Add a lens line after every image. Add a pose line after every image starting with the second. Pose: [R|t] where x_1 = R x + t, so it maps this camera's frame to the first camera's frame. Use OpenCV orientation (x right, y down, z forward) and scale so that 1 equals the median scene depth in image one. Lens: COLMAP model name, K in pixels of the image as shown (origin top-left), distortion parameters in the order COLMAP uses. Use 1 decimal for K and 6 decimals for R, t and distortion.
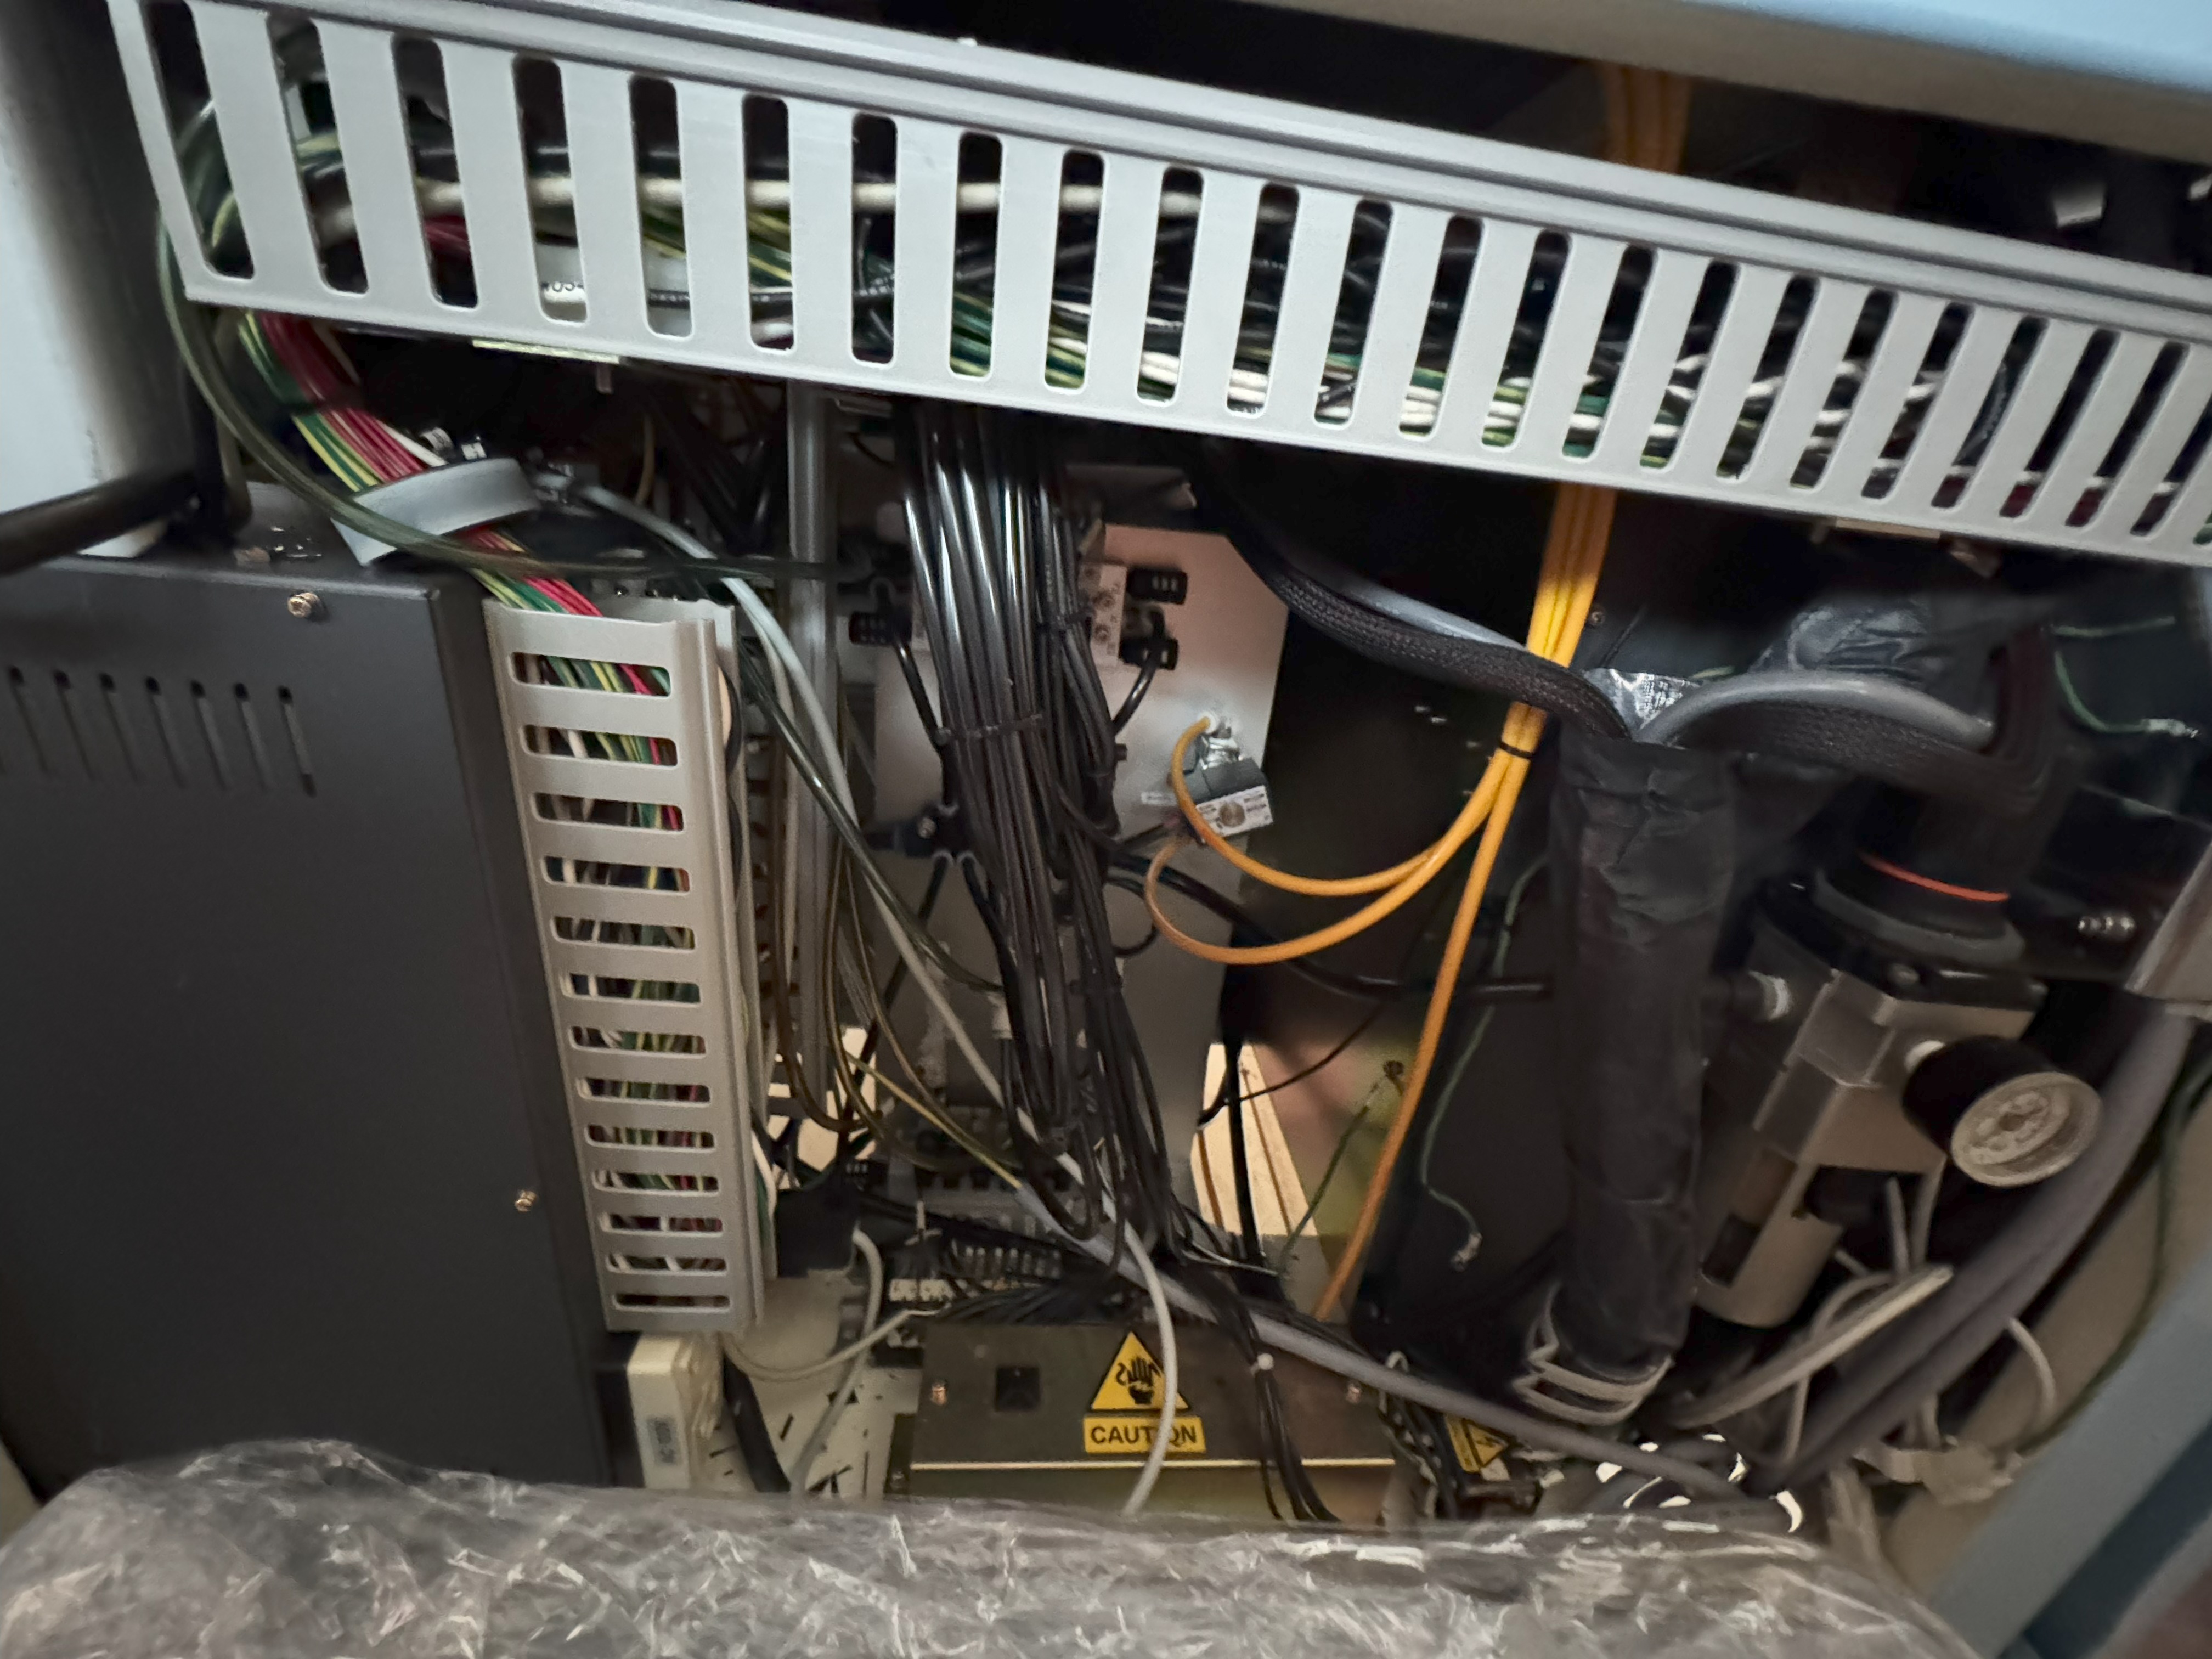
lens RADIAL K [[885.9, 0, 1110.0], [0, 885.9, 829.9], [0, 0, 1]] dist [-0.005208, 0.000770]
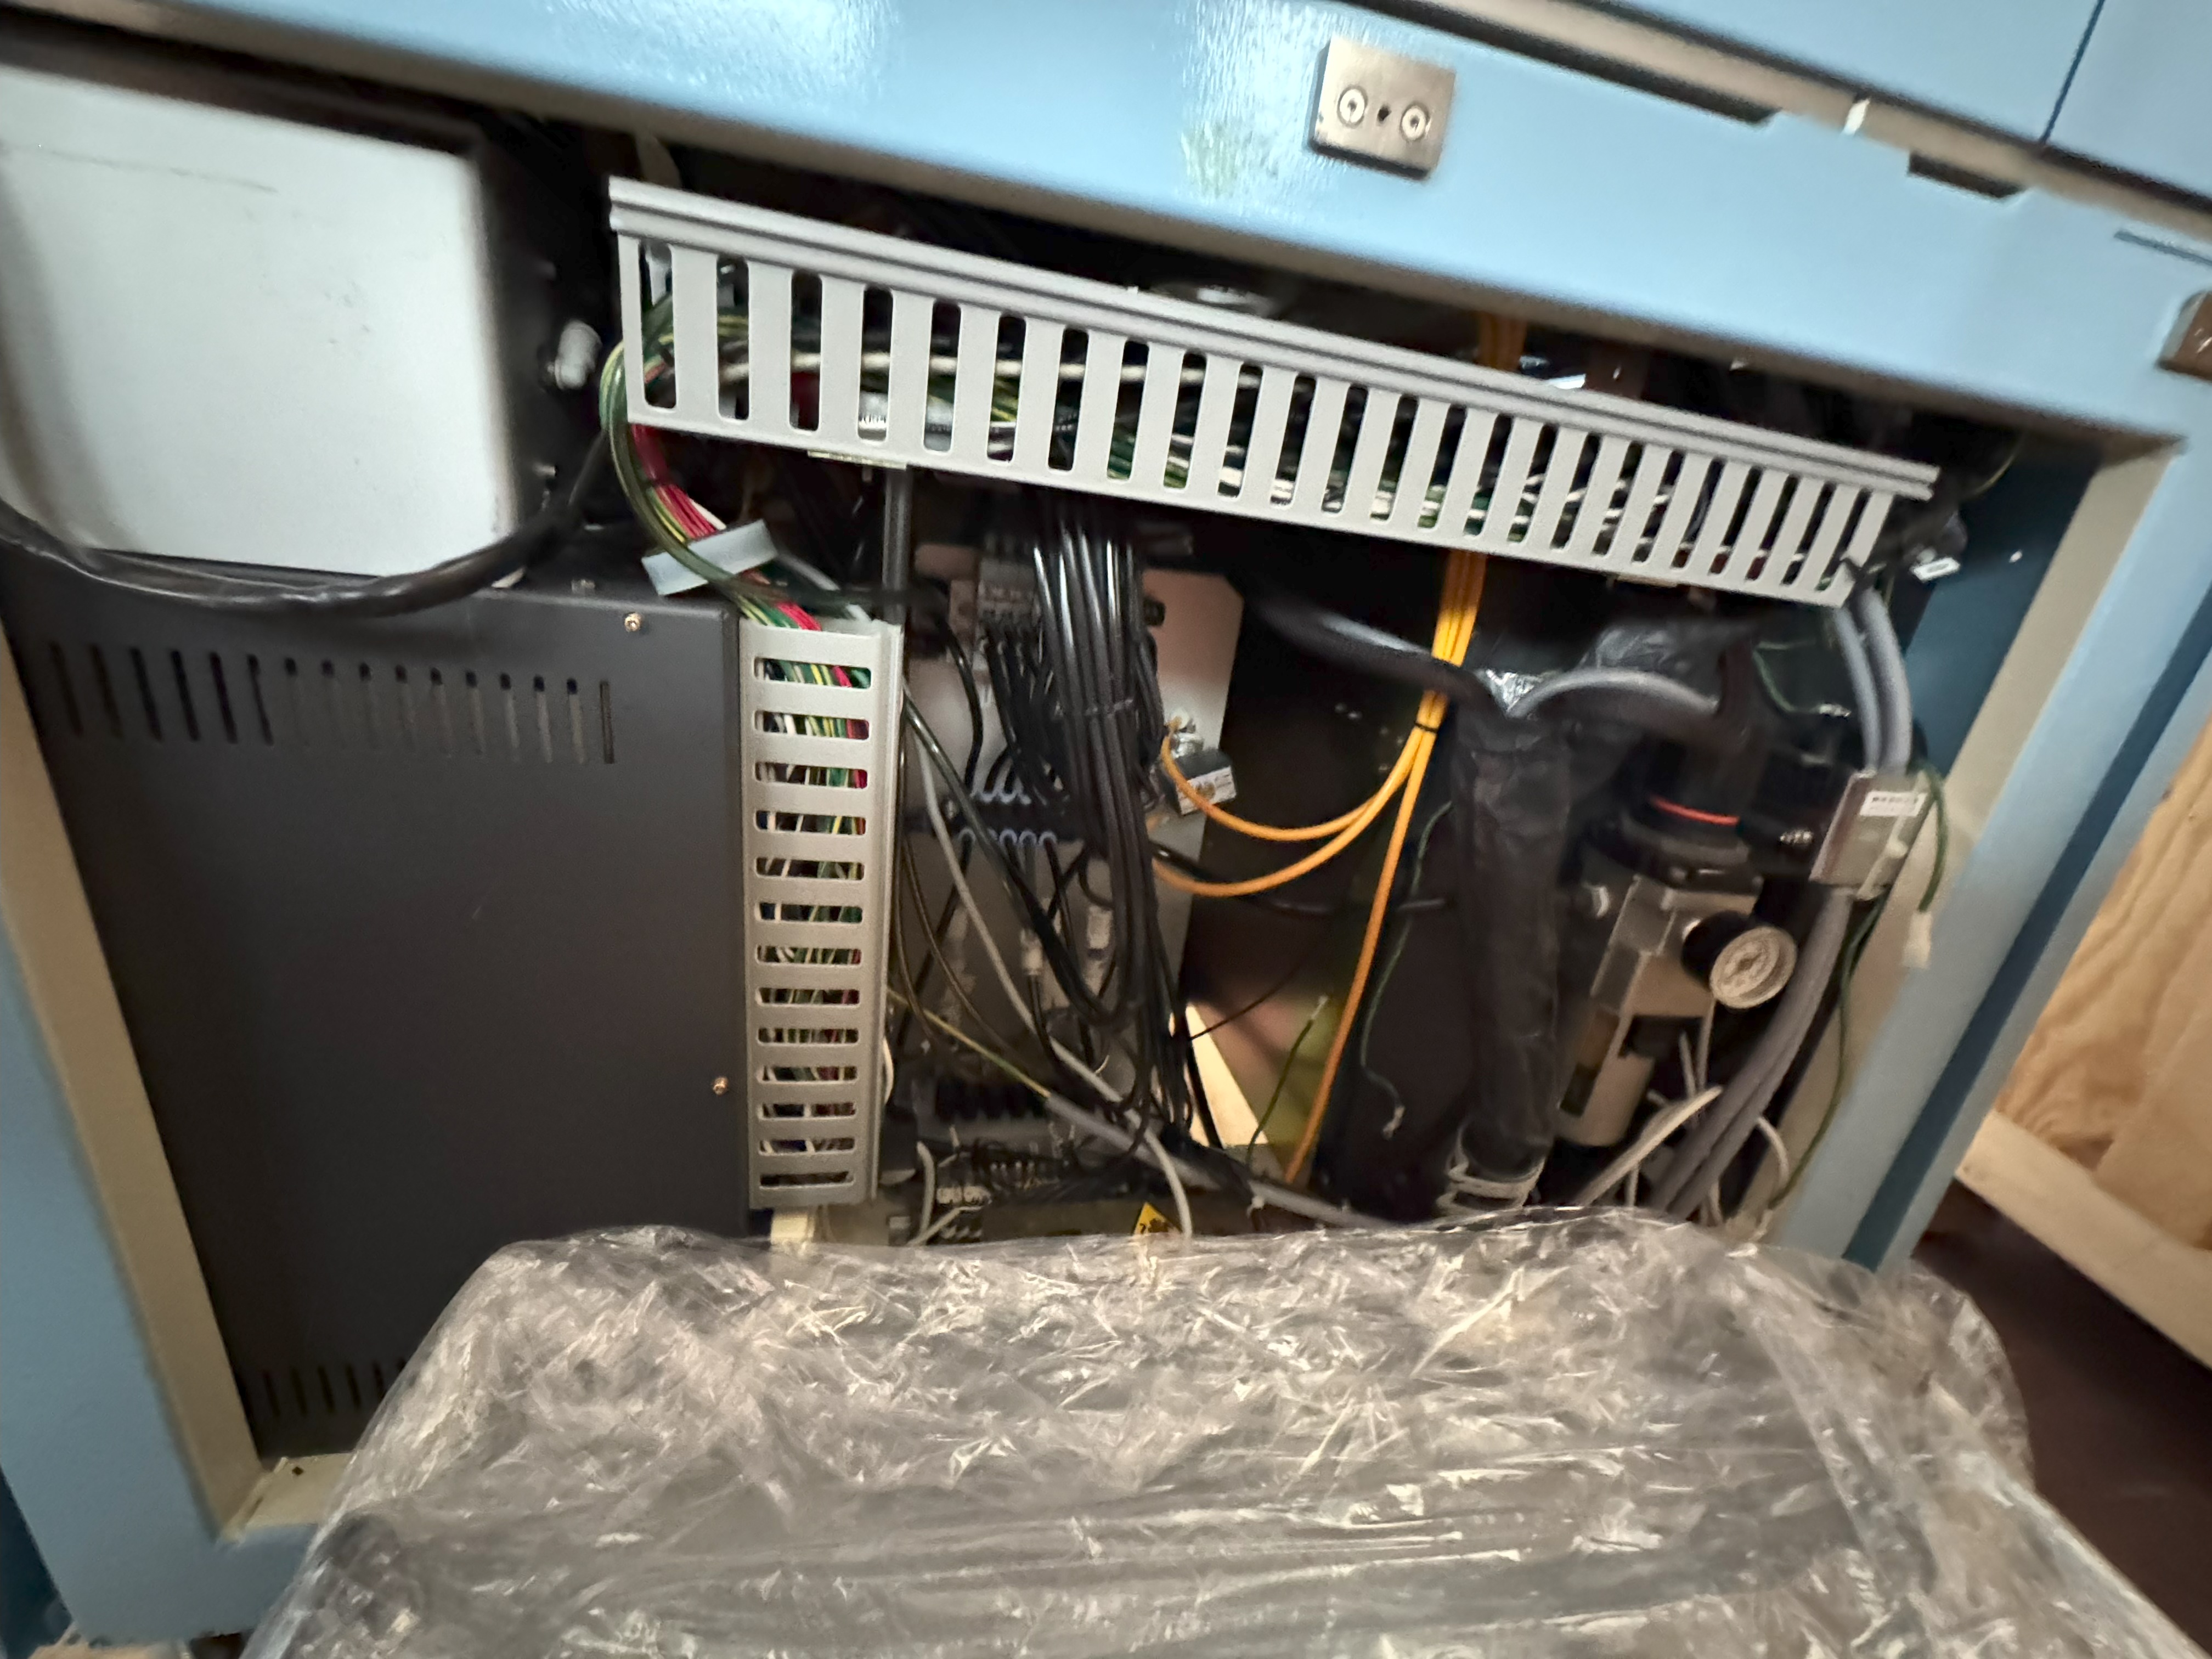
lens RADIAL K [[885.9, 0, 1105.5], [0, 885.9, 829.0], [0, 0, 1]] dist [-0.005208, 0.000770]
pose [[0.989680, -0.028209, 0.140492, -0.268425], [0.032598, 0.999047, -0.029034, 0.101020], [-0.139539, 0.033314, 0.989656, -0.349603]]
